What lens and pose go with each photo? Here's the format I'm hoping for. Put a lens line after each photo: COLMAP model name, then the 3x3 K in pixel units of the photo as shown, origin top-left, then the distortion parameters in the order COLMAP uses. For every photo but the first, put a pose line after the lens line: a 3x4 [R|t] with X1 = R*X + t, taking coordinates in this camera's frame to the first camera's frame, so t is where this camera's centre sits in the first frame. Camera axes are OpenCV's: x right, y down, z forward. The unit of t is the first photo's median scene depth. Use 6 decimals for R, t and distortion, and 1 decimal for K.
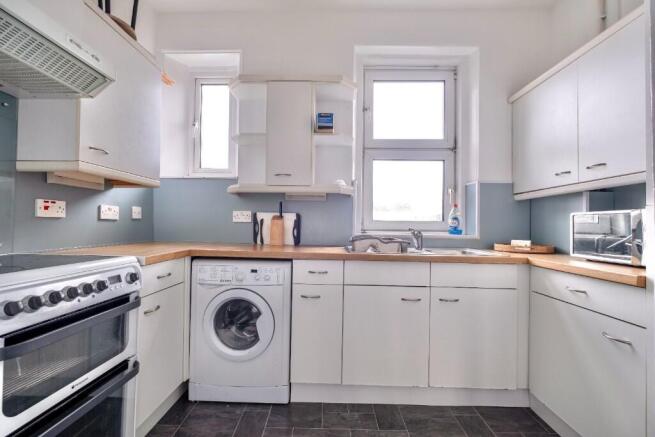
lens RADIAL K [[283.5, 0, 325.8], [0, 283.5, 220.4], [0, 0, 1]] dist [-0.007200, 0.001489]
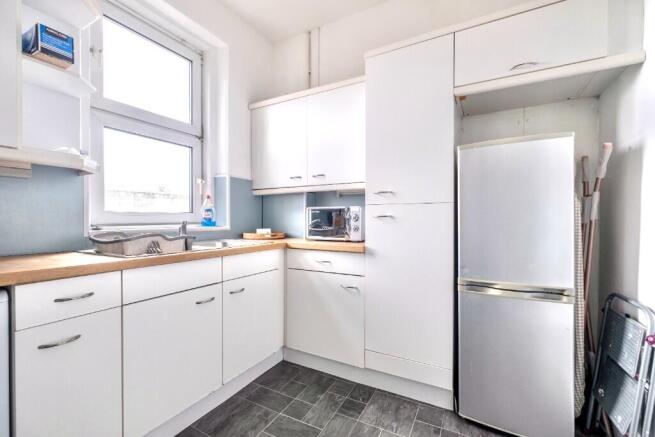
lens RADIAL K [[283.5, 0, 325.0], [0, 283.5, 221.5], [0, 0, 1]] dist [-0.007200, 0.001489]
pose [[0.471294, -0.024876, 0.881625, -0.265783], [-0.008075, 0.999439, 0.032518, -0.002669], [-0.881939, -0.022445, 0.470828, 0.217882]]
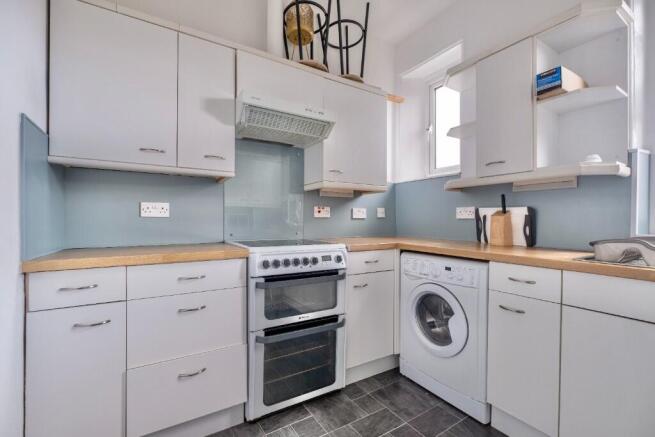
lens RADIAL K [[283.5, 0, 325.4], [0, 283.5, 220.8], [0, 0, 1]] dist [-0.007200, 0.001489]
pose [[0.545354, -0.008683, -0.838161, 0.293217], [0.015774, 0.999876, -0.000095, 0.006344], [0.838057, -0.013169, 0.545423, 0.101090]]
